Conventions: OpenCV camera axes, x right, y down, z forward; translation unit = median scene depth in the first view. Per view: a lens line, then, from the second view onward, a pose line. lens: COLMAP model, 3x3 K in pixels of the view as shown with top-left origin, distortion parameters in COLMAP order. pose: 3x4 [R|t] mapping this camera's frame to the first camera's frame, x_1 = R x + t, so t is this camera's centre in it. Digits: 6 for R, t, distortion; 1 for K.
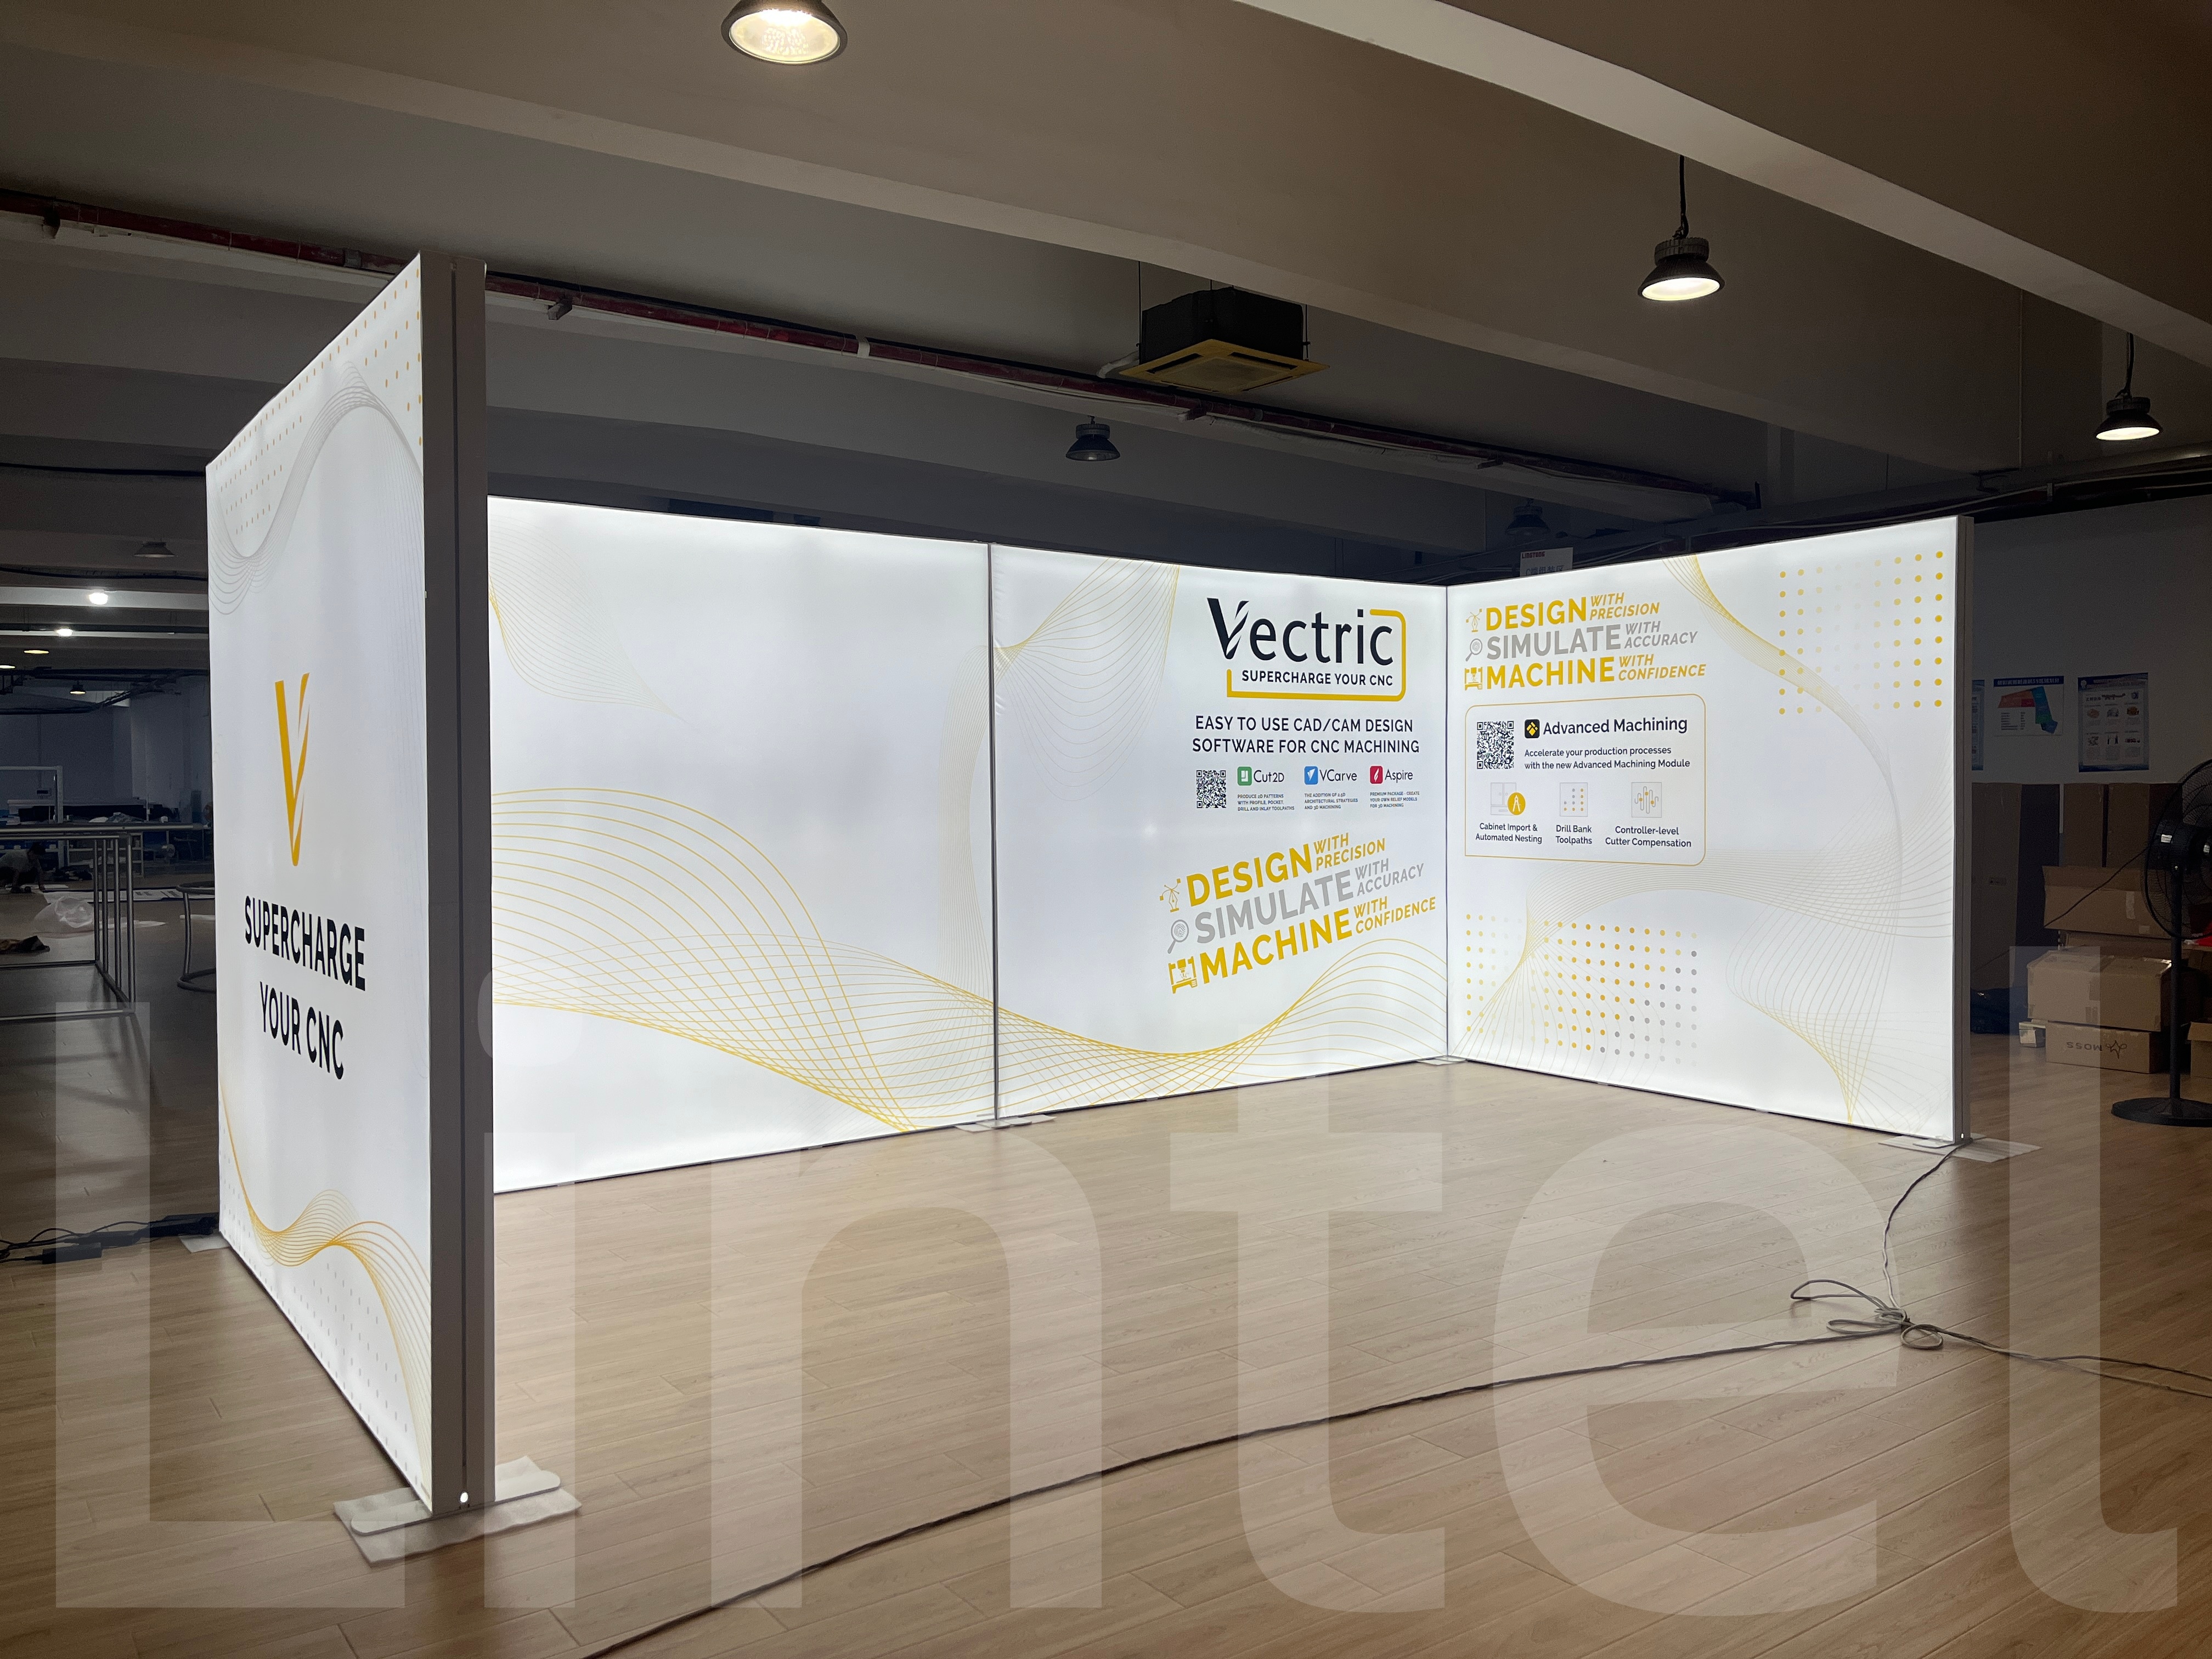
lens RADIAL K [[1694.1, 0, 1129.8], [0, 1694.1, 813.8], [0, 0, 1]] dist [0.076342, -0.088338]
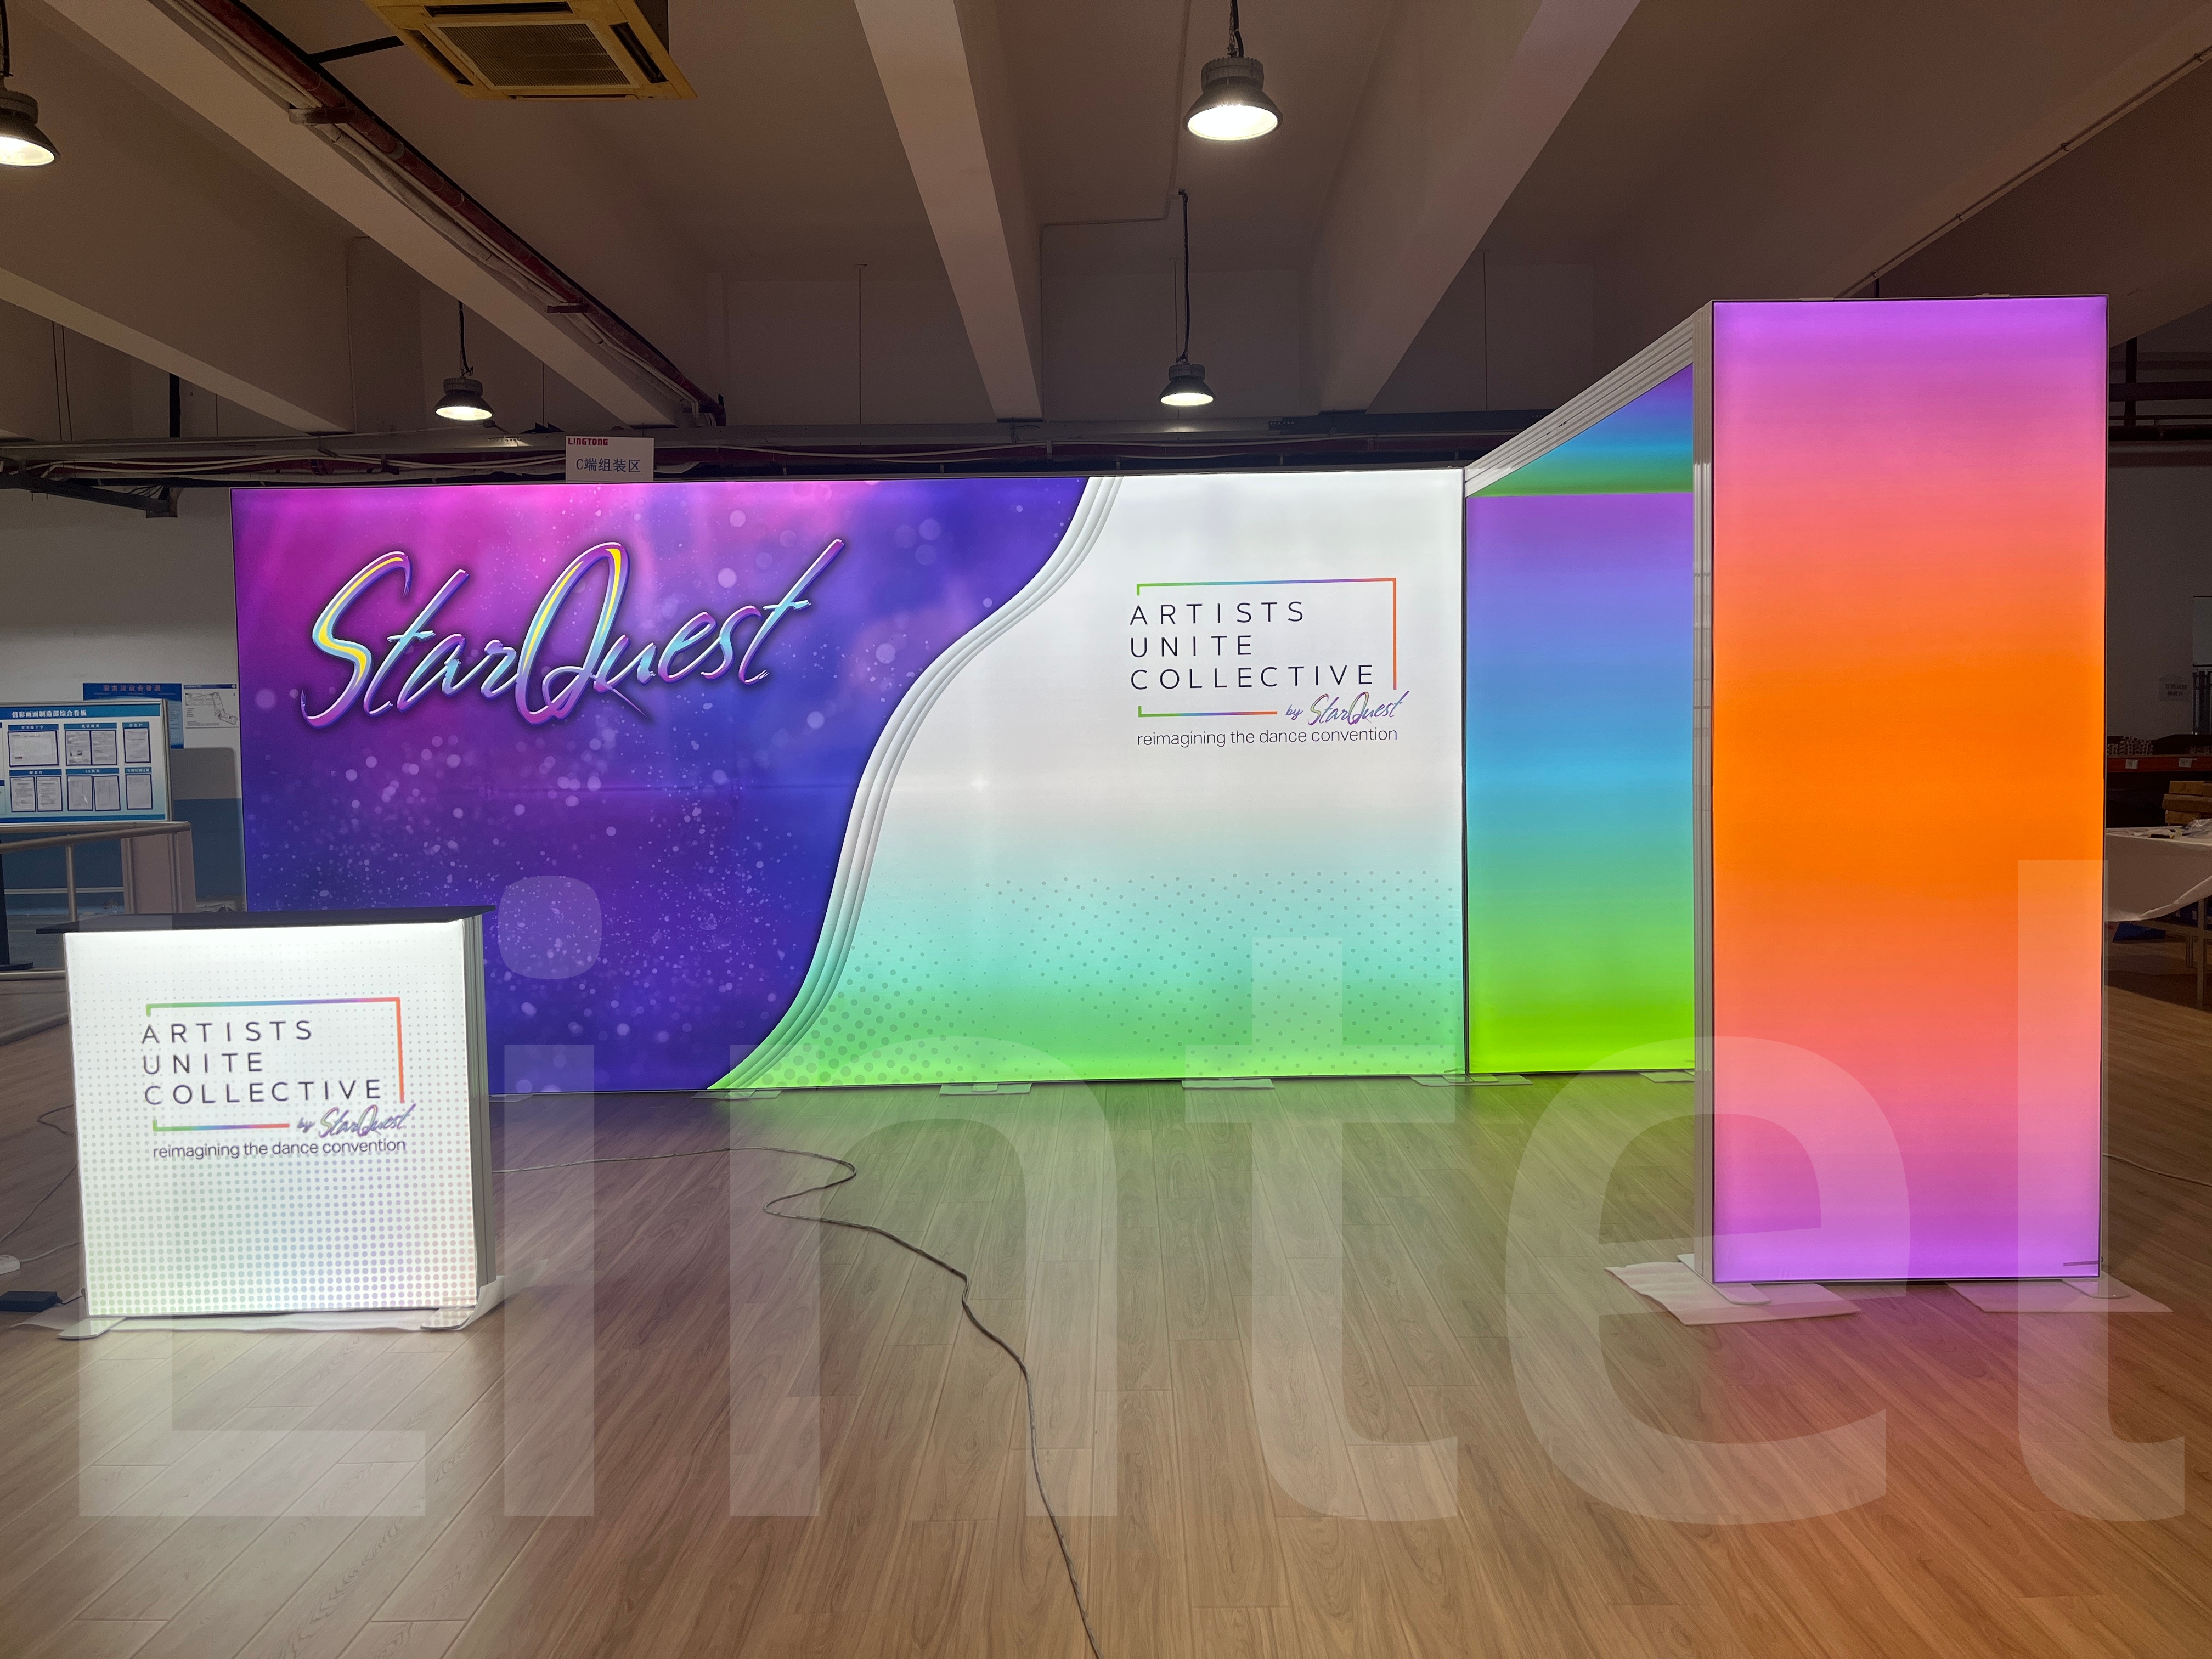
lens RADIAL K [[1694.1, 0, 1092.2], [0, 1694.1, 823.8], [0, 0, 1]] dist [0.076342, -0.088338]
pose [[0.592525, -0.045497, 0.804266, -0.436158], [0.032808, 0.998938, 0.032339, 0.004605], [-0.804883, 0.007224, 0.593389, 0.617958]]
